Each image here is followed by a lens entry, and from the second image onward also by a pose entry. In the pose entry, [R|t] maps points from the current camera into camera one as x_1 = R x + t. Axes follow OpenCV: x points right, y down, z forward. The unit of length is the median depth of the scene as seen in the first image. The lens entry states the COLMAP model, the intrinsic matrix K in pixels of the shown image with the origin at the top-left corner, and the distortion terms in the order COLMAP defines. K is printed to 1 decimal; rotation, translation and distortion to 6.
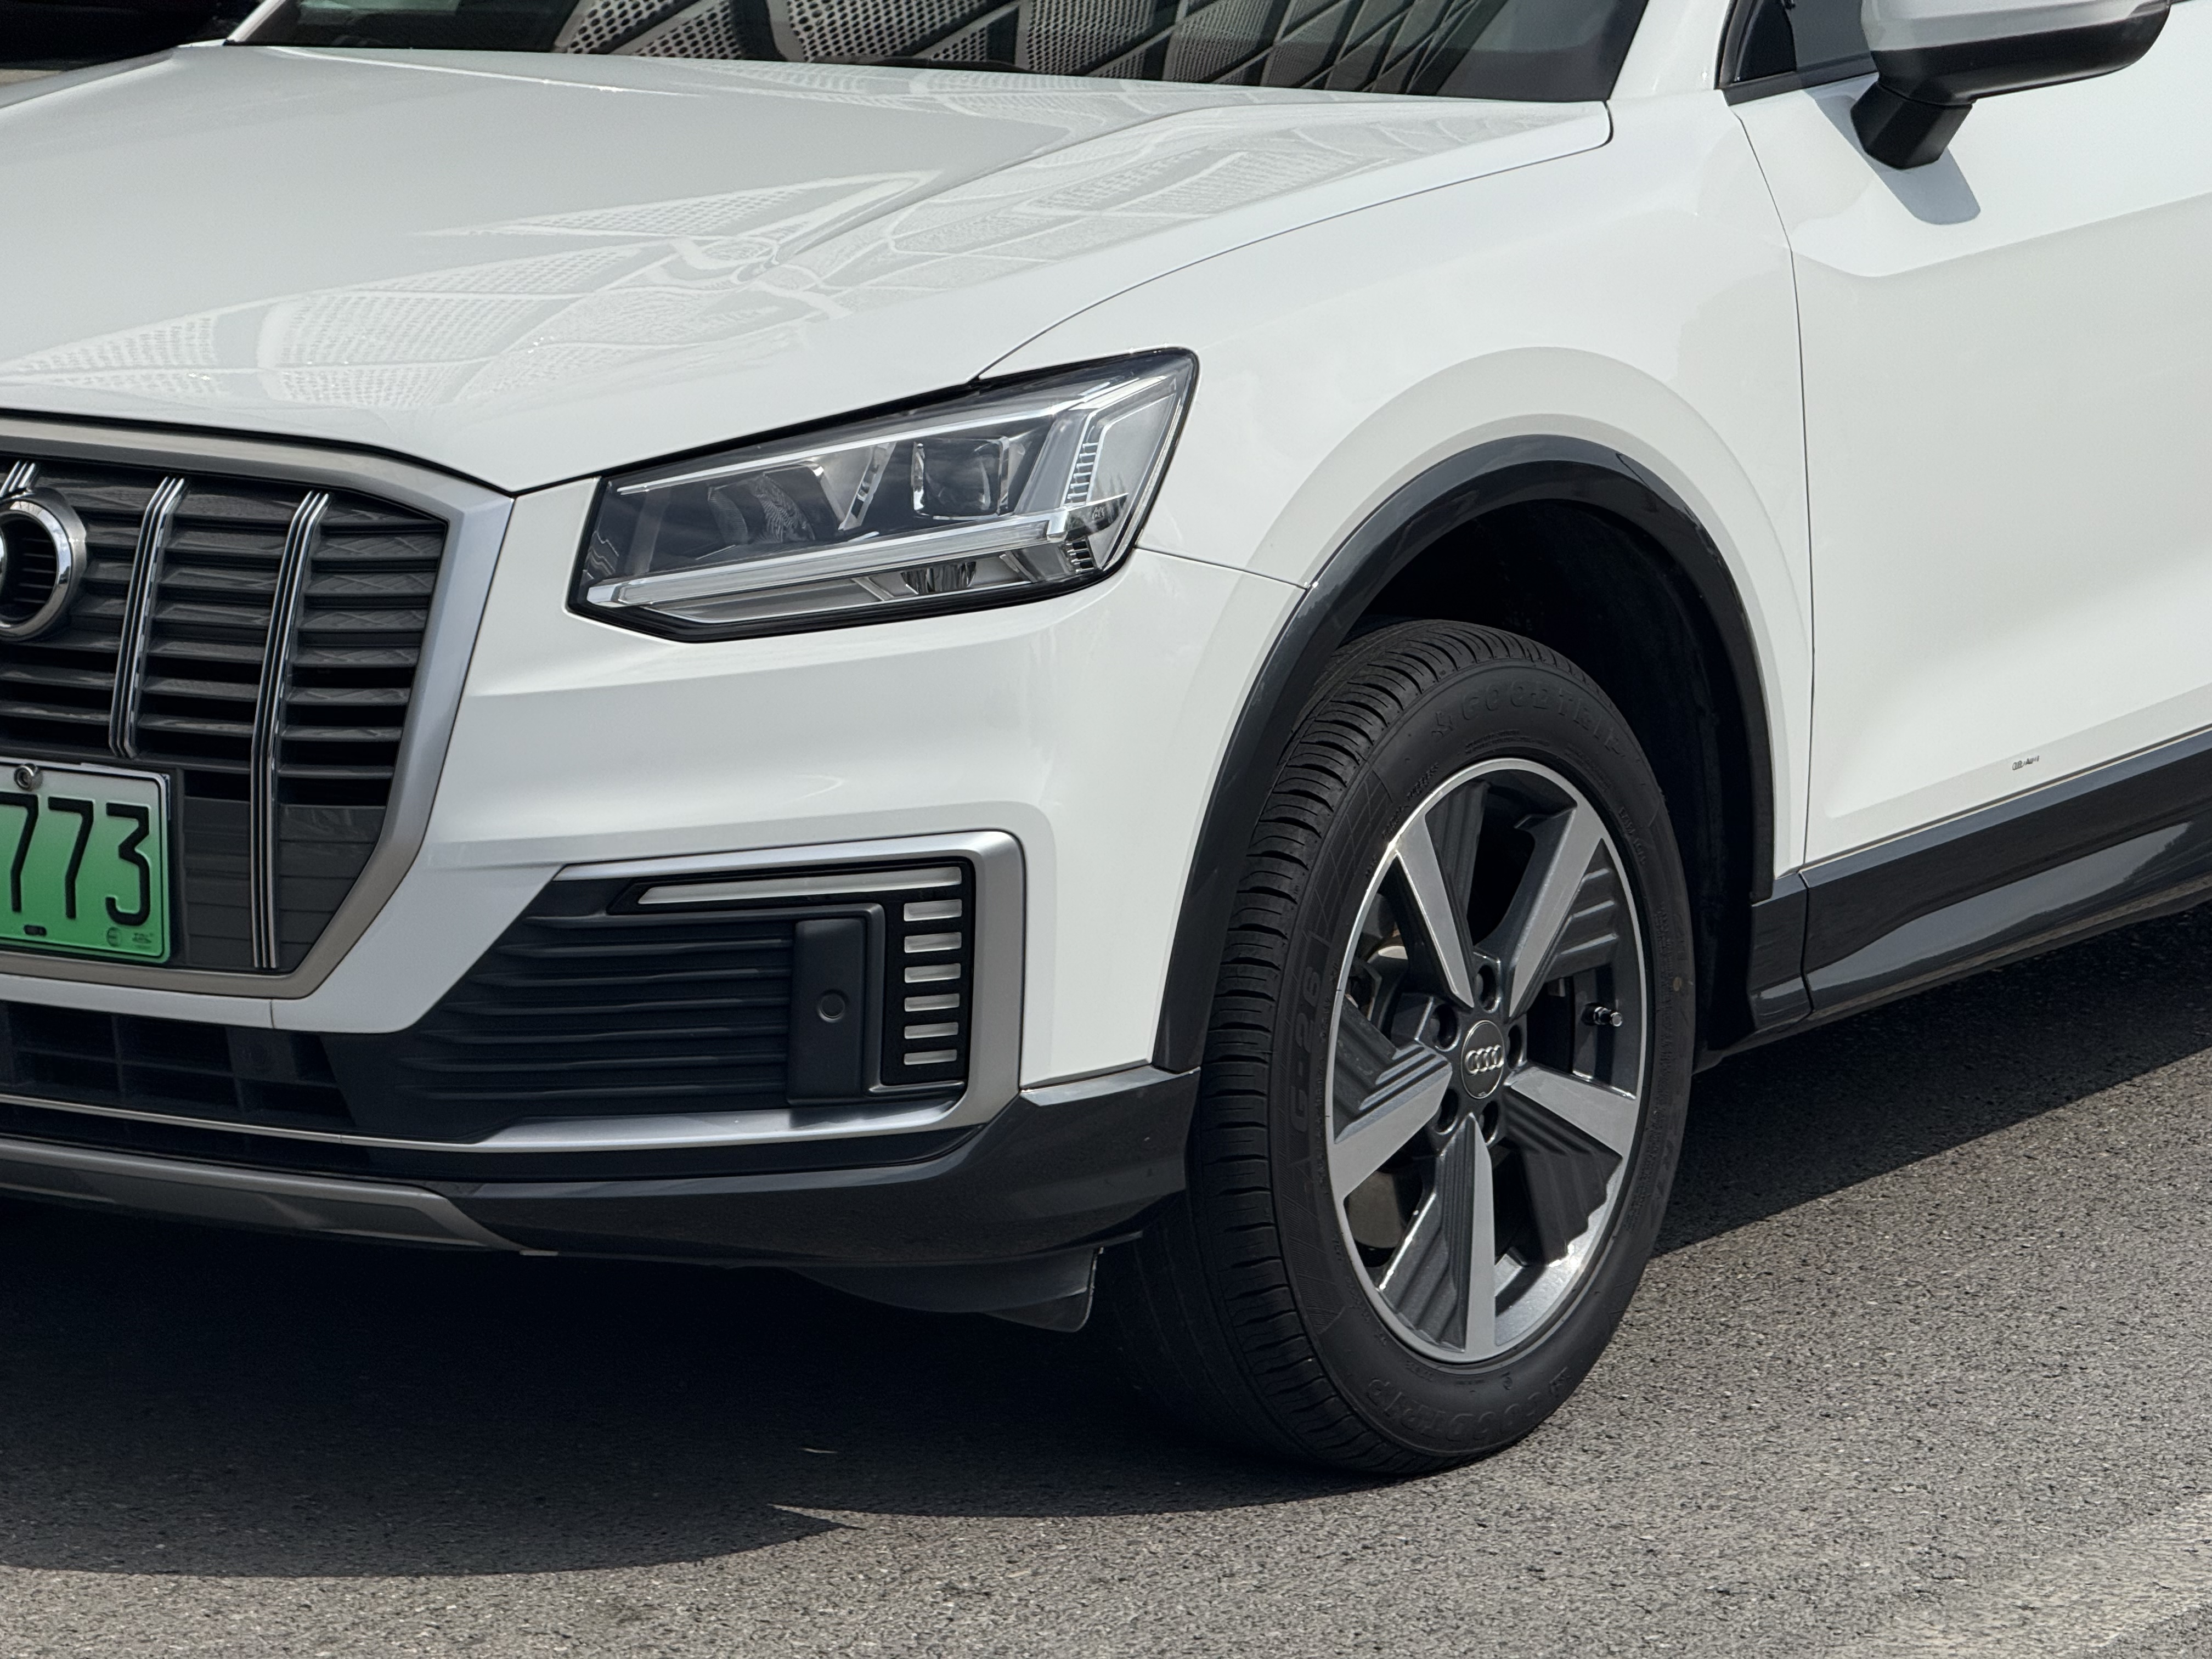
lens RADIAL K [[7513.2, 0, 1094.1], [0, 7513.2, 831.0], [0, 0, 1]] dist [0.438464, 0.000000]
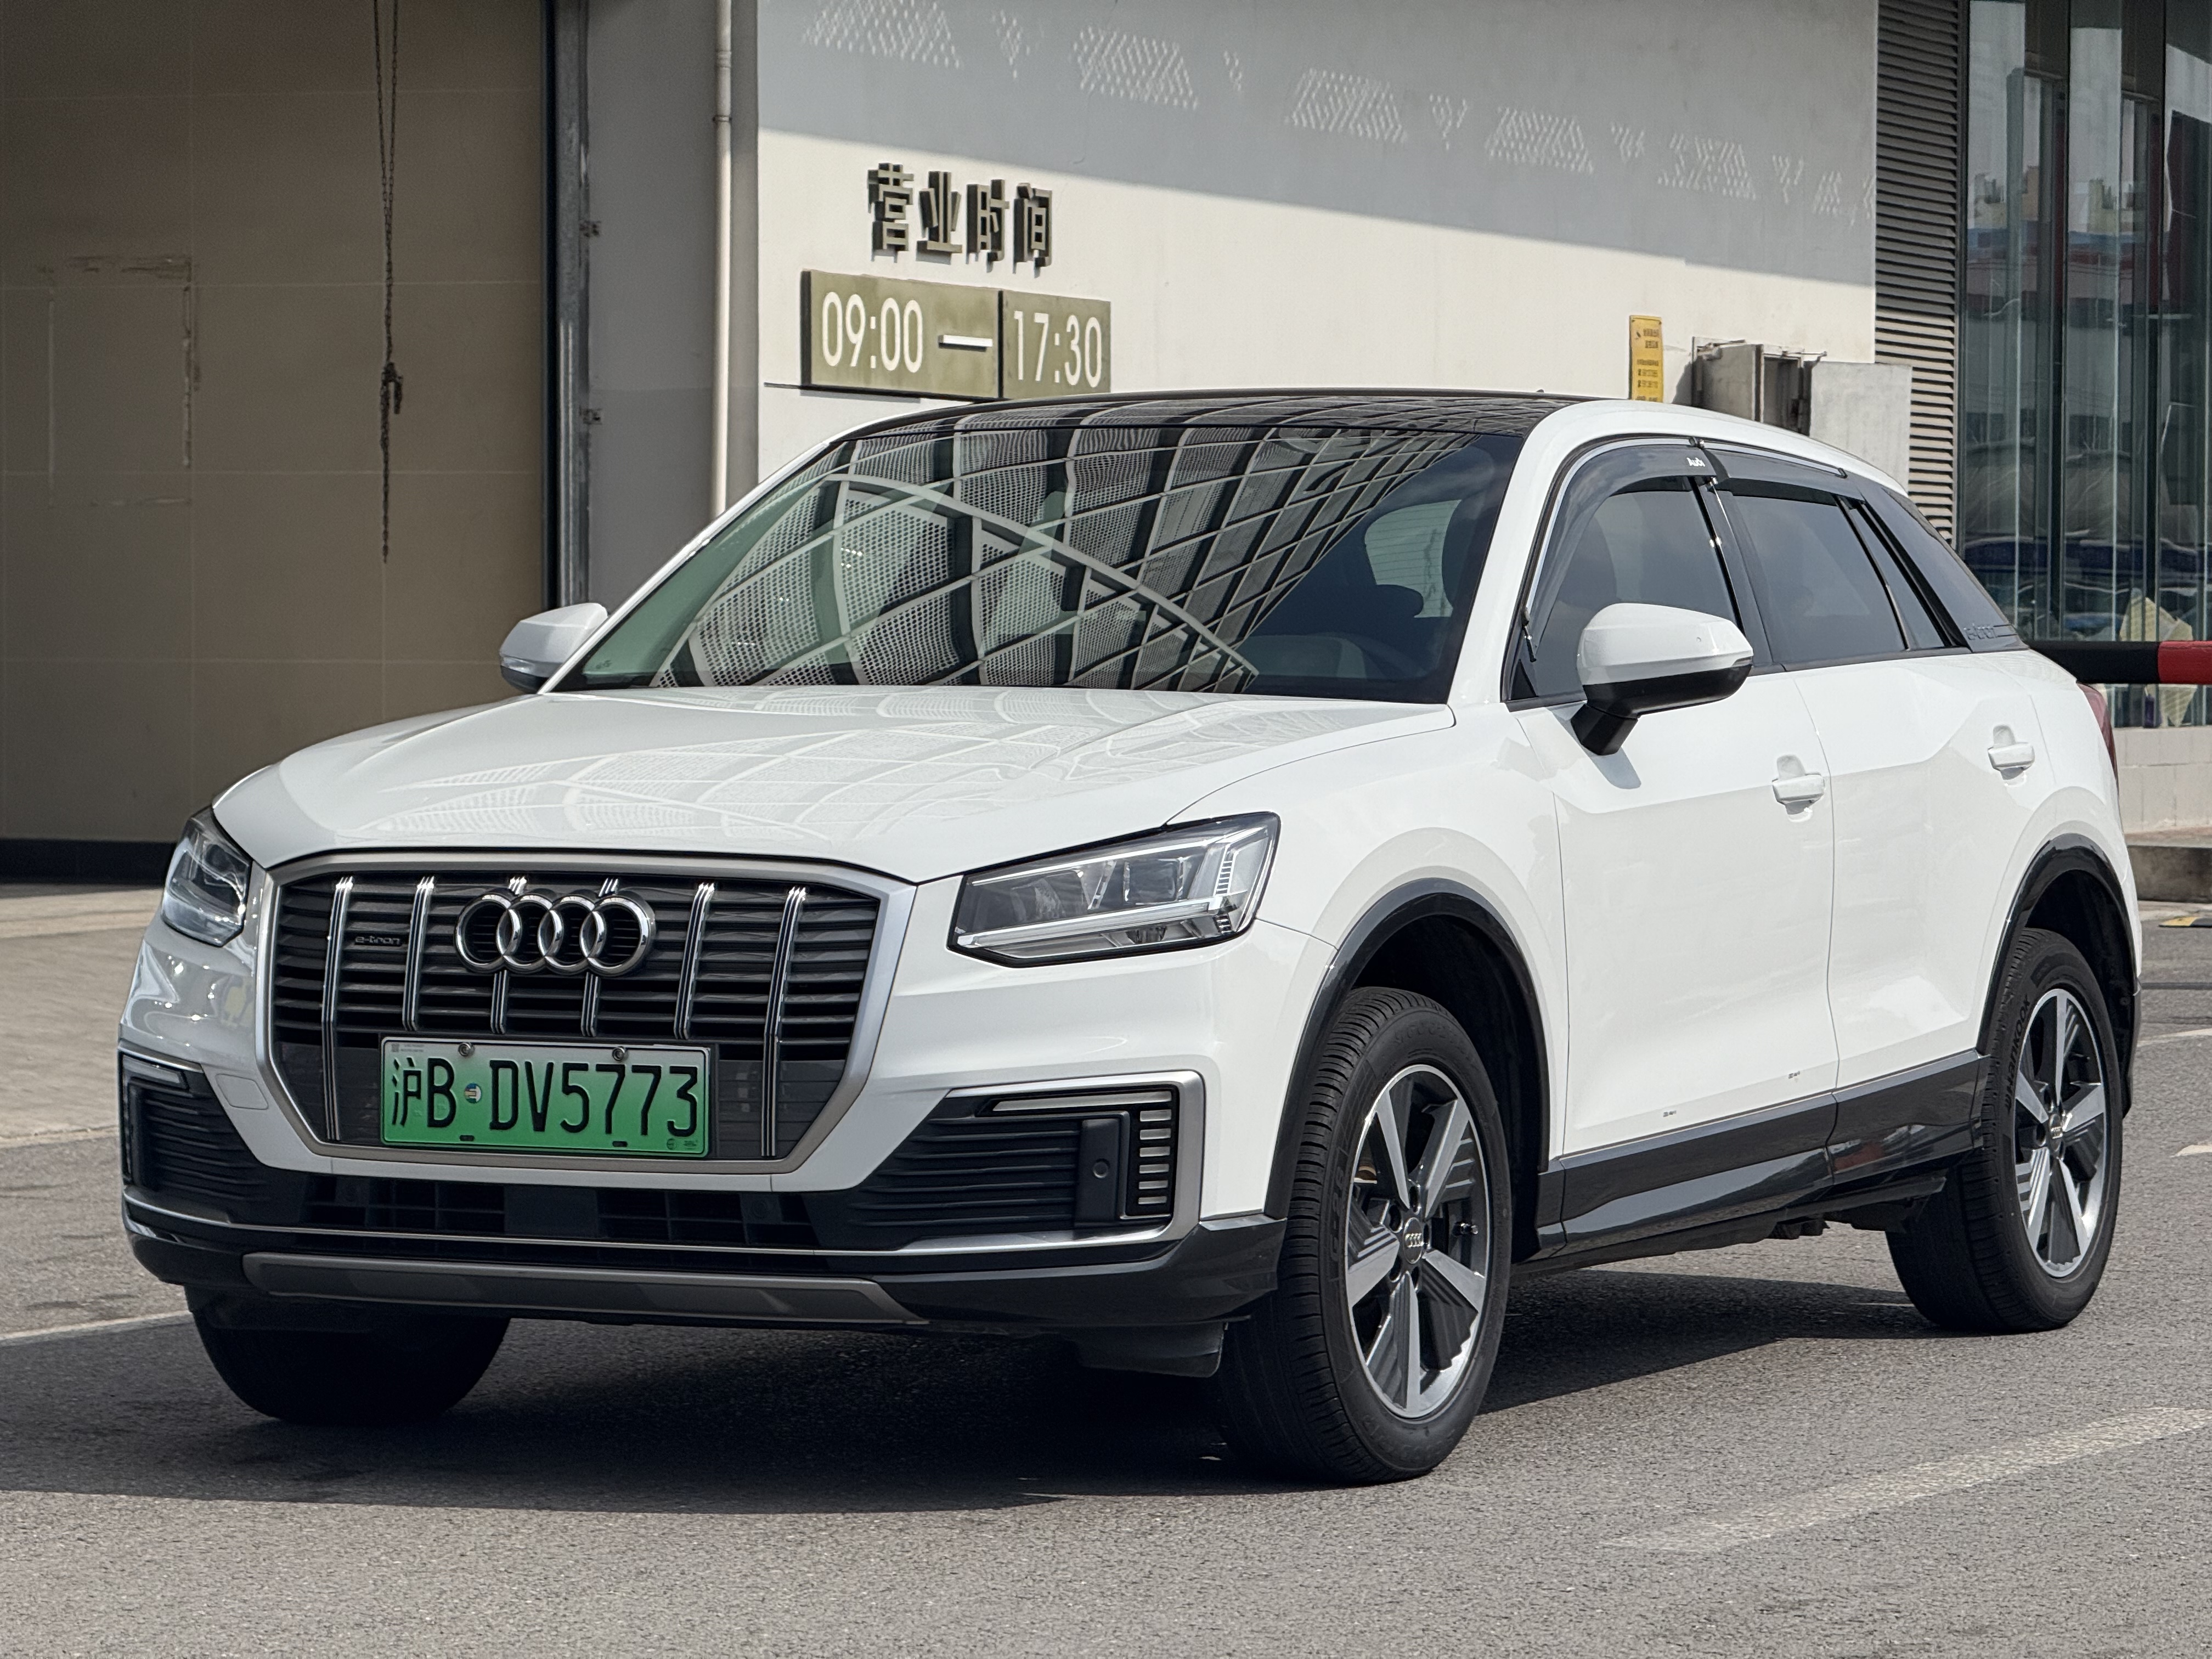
lens RADIAL K [[7702.0, 0, 1125.5], [0, 7702.0, 836.6], [0, 0, 1]] dist [0.385791, 0.000000]
pose [[0.989114, 0.006389, 0.147012, -0.289145], [0.013481, 0.990921, -0.133768, 0.184008], [-0.146532, 0.134294, 0.980048, -0.773491]]
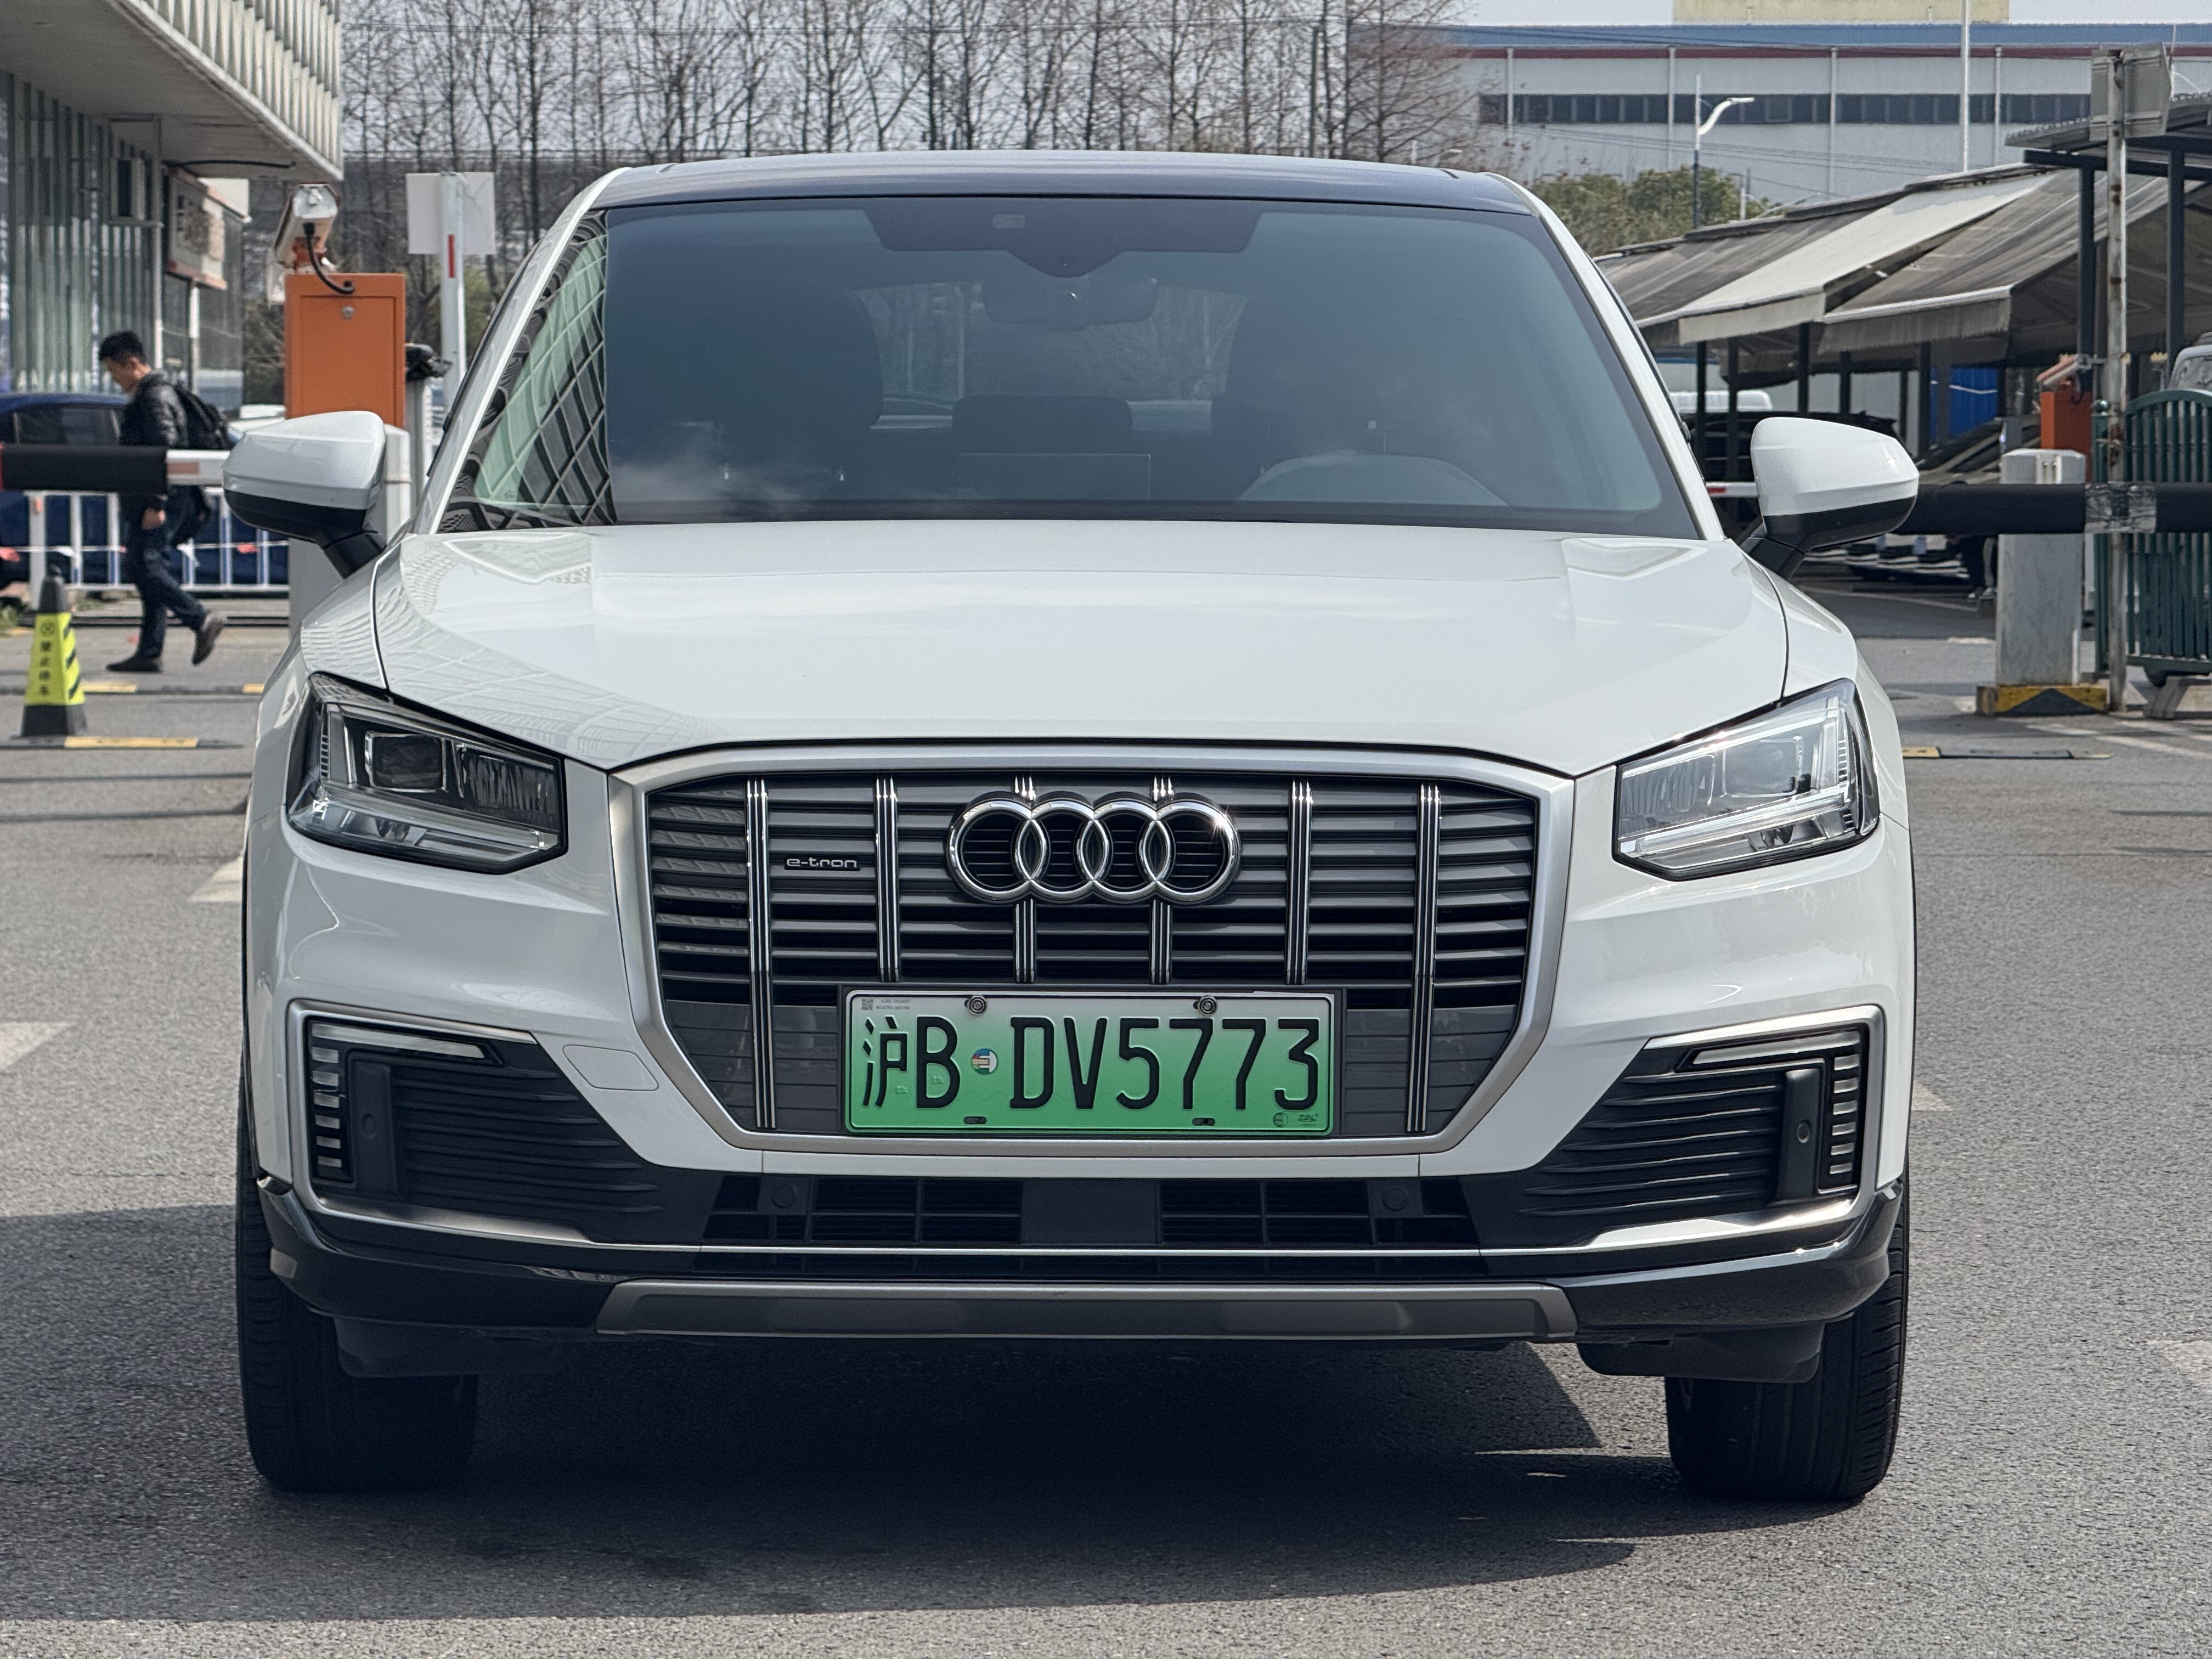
lens RADIAL K [[7702.0, 0, 1092.5], [0, 7702.0, 820.4], [0, 0, 1]] dist [0.385791, 0.000000]
pose [[0.810149, -0.017892, 0.585950, -0.964113], [0.083763, 0.992811, -0.085497, 0.076005], [-0.580208, 0.118346, 0.805824, -0.095046]]
